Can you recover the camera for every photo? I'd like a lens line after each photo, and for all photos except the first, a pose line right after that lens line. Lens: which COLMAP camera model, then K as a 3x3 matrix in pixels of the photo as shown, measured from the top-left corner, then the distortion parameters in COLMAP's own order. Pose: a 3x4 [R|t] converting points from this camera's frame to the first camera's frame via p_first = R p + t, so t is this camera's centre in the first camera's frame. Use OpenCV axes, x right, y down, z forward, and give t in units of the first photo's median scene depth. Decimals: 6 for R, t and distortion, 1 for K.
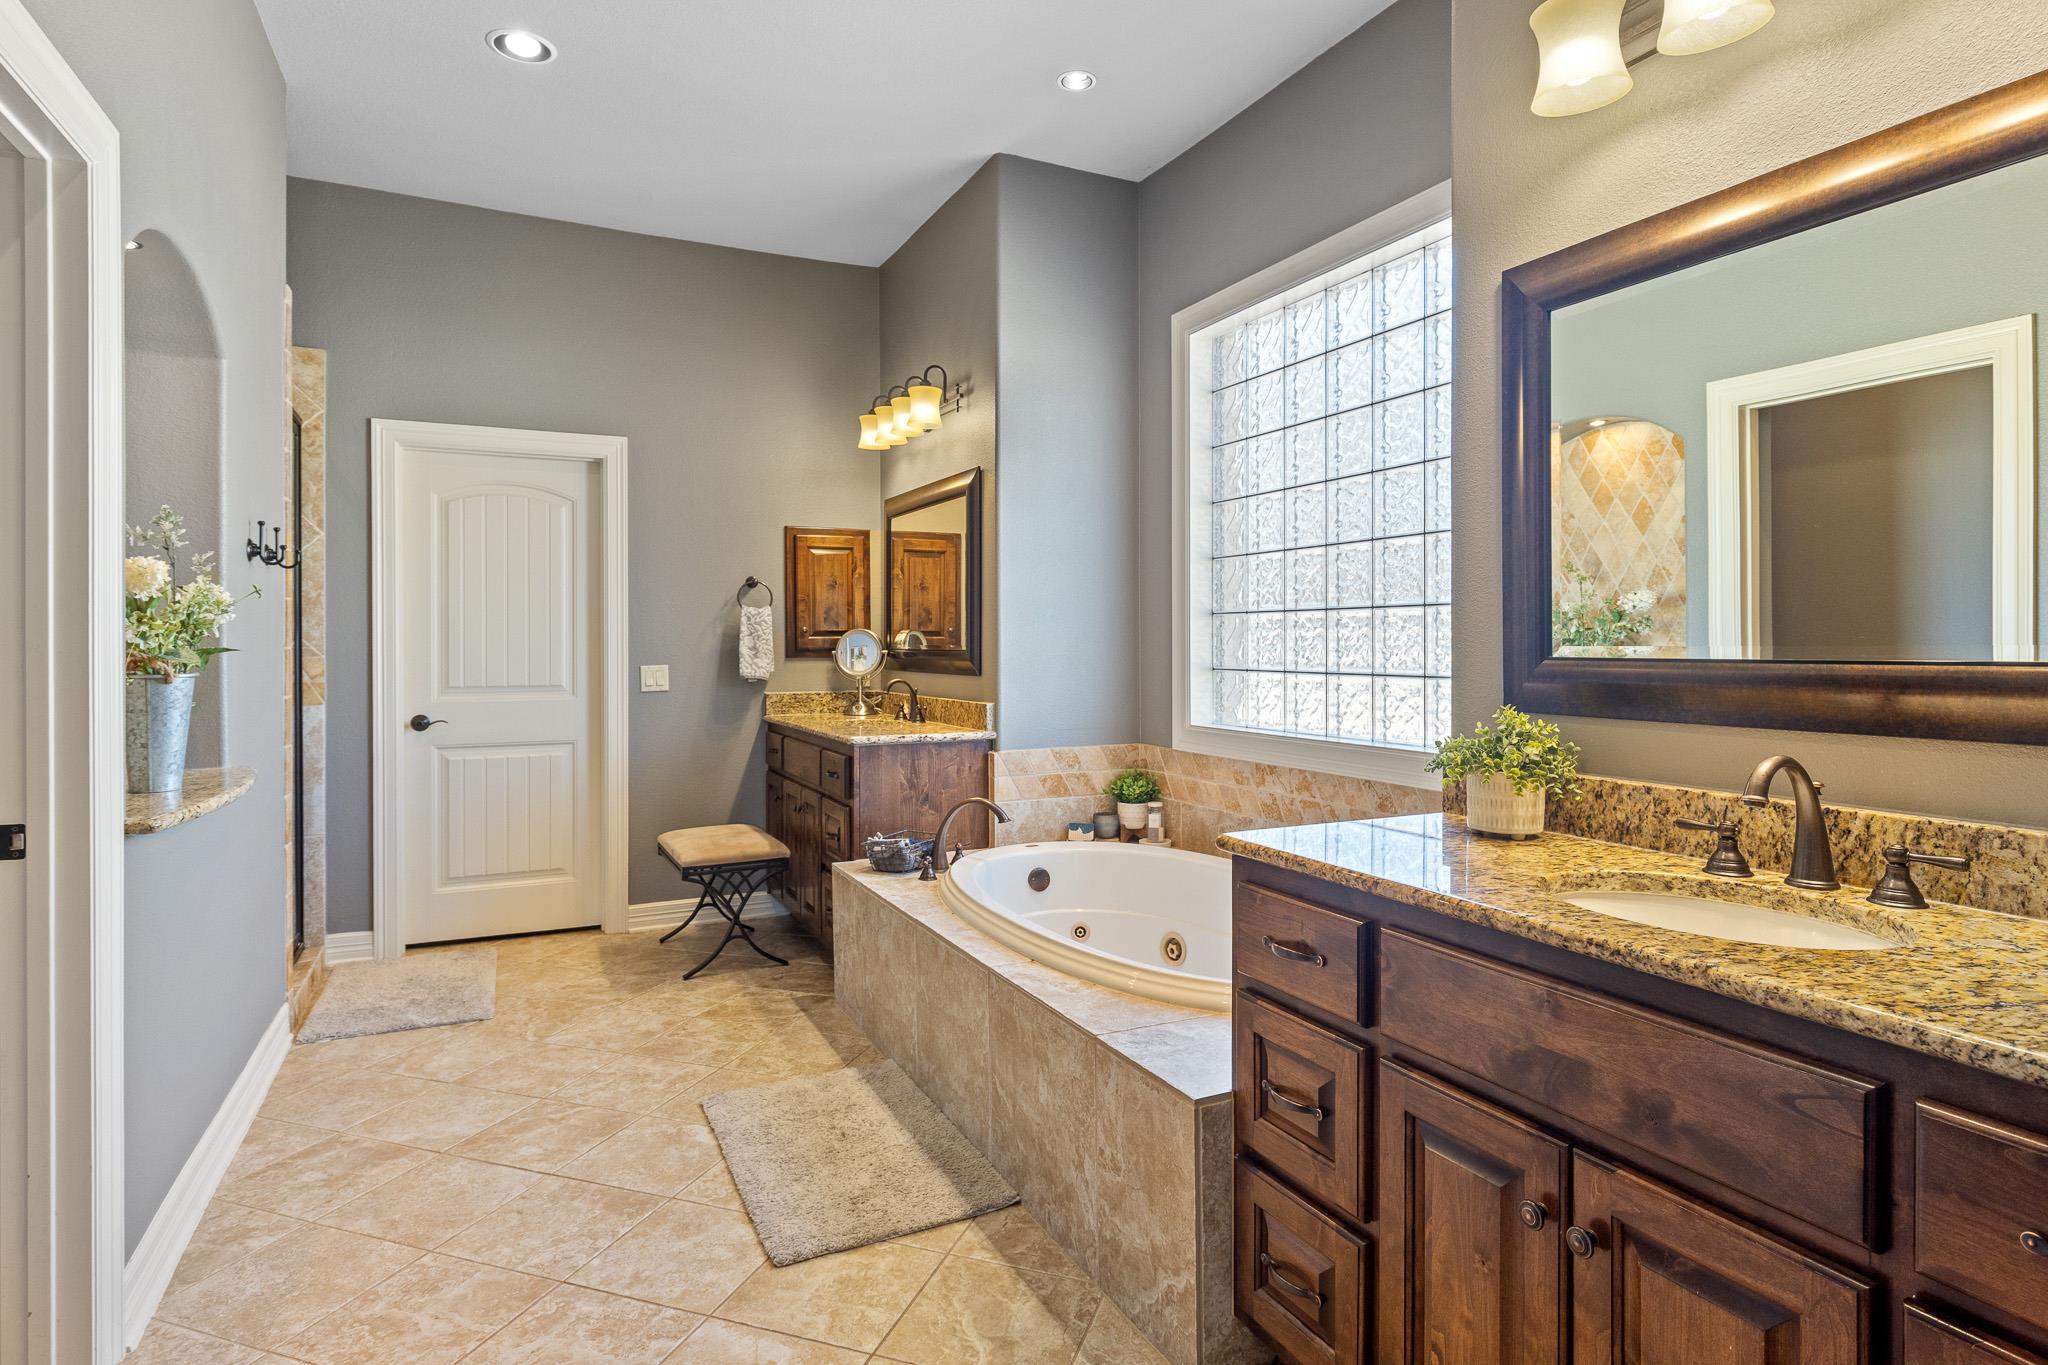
lens RADIAL K [[1089.8, 0, 1024.5], [0, 1089.8, 647.7], [0, 0, 1]] dist [-0.000417, 0.001055]
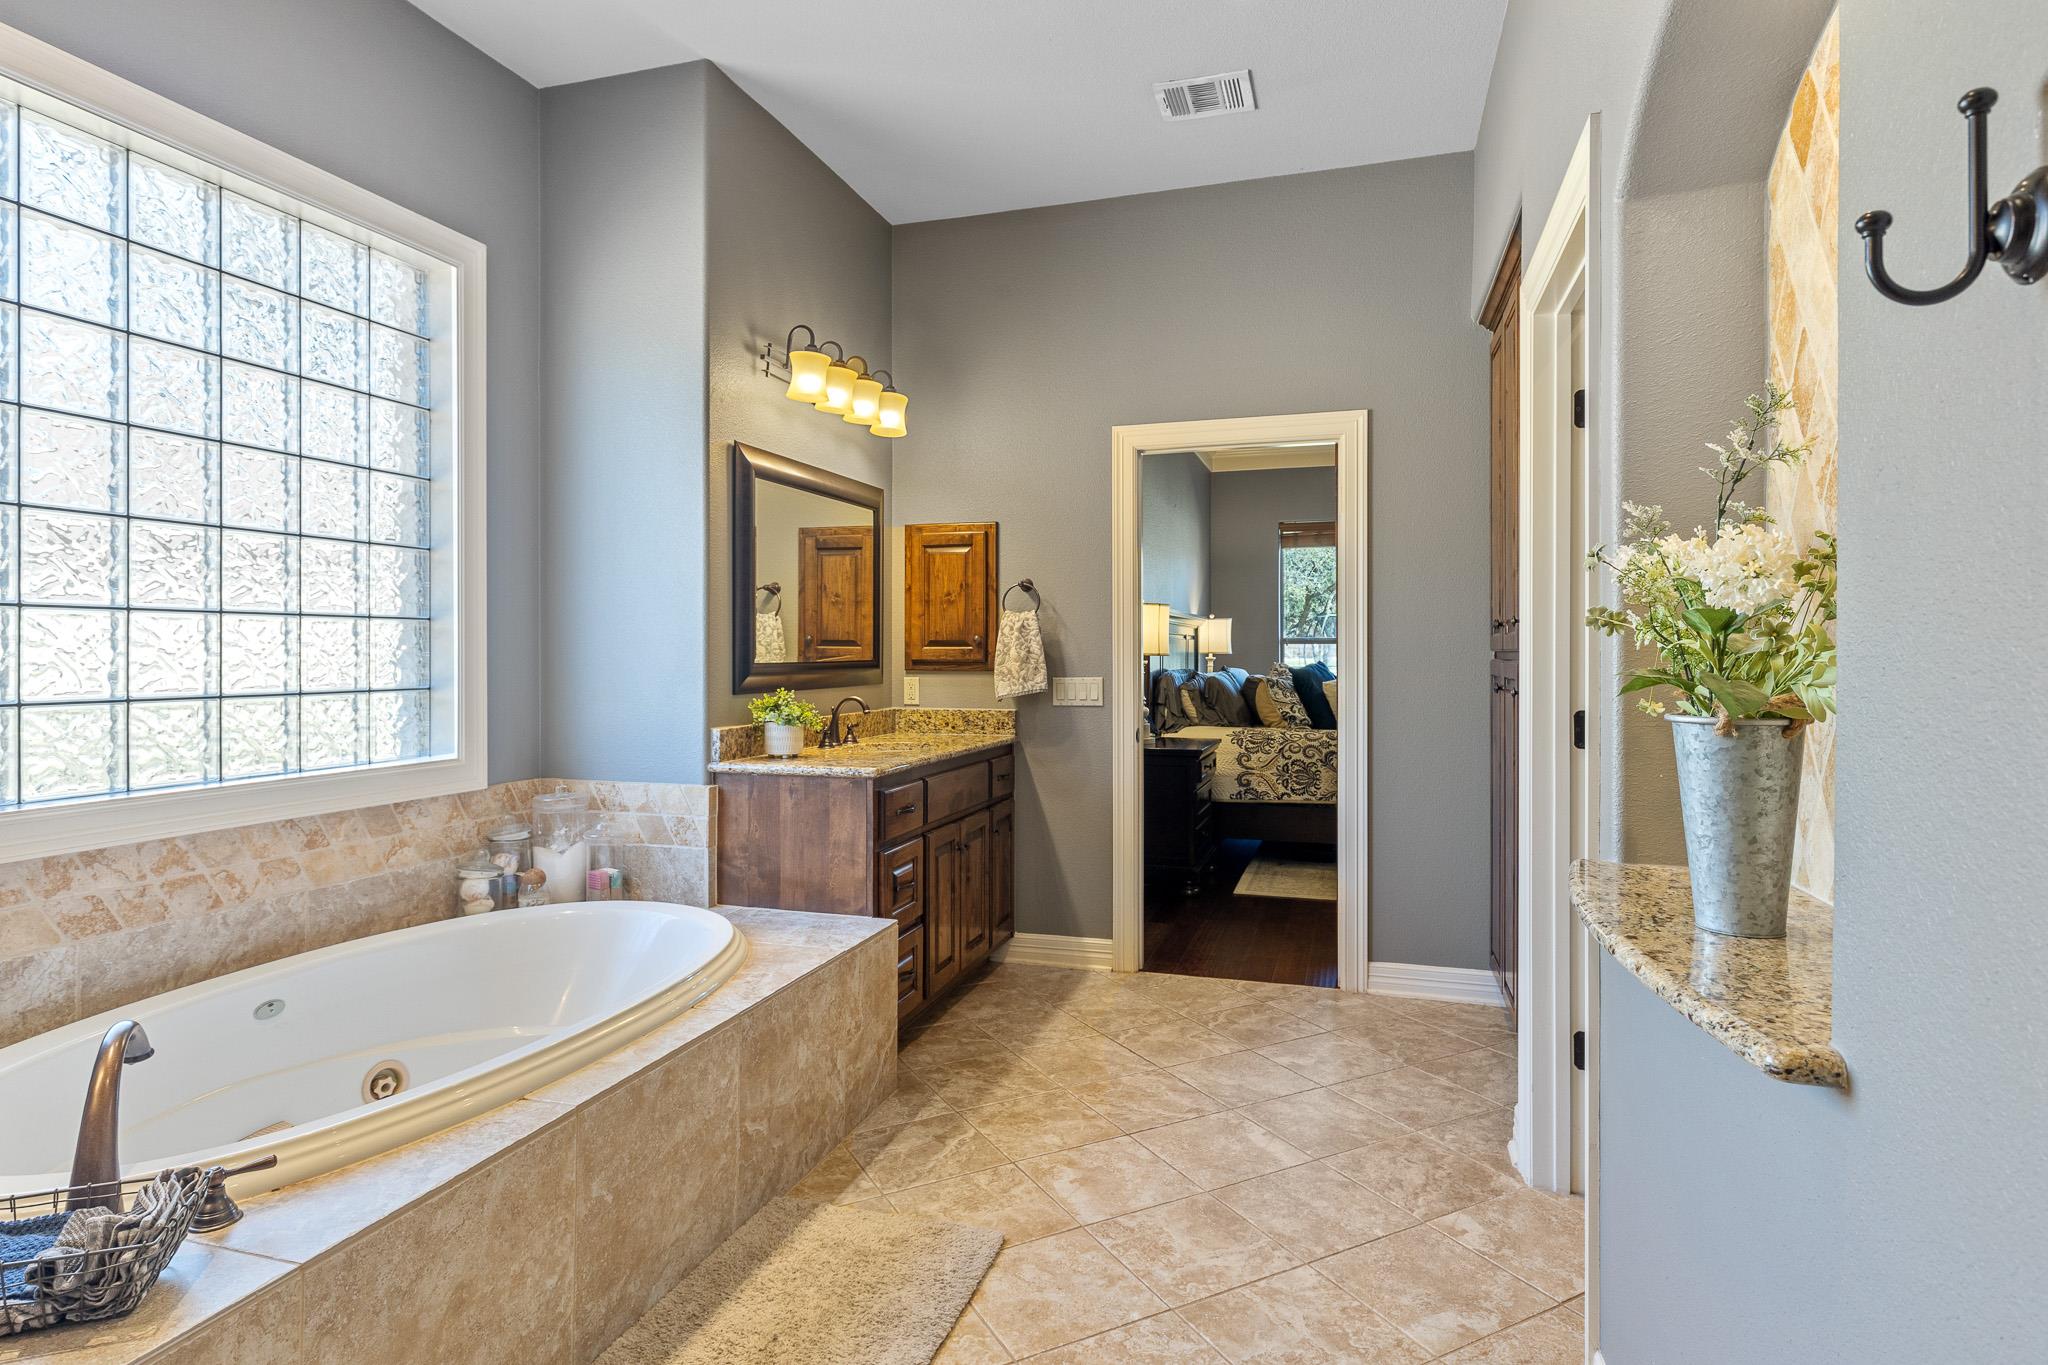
lens RADIAL K [[1089.8, 0, 1027.5], [0, 1089.8, 667.0], [0, 0, 1]] dist [-0.000417, 0.001055]
pose [[-0.732264, -0.004815, 0.681004, -0.961309], [0.004516, 0.999919, 0.011926, -0.005954], [-0.681006, 0.011809, -0.732183, 1.742904]]
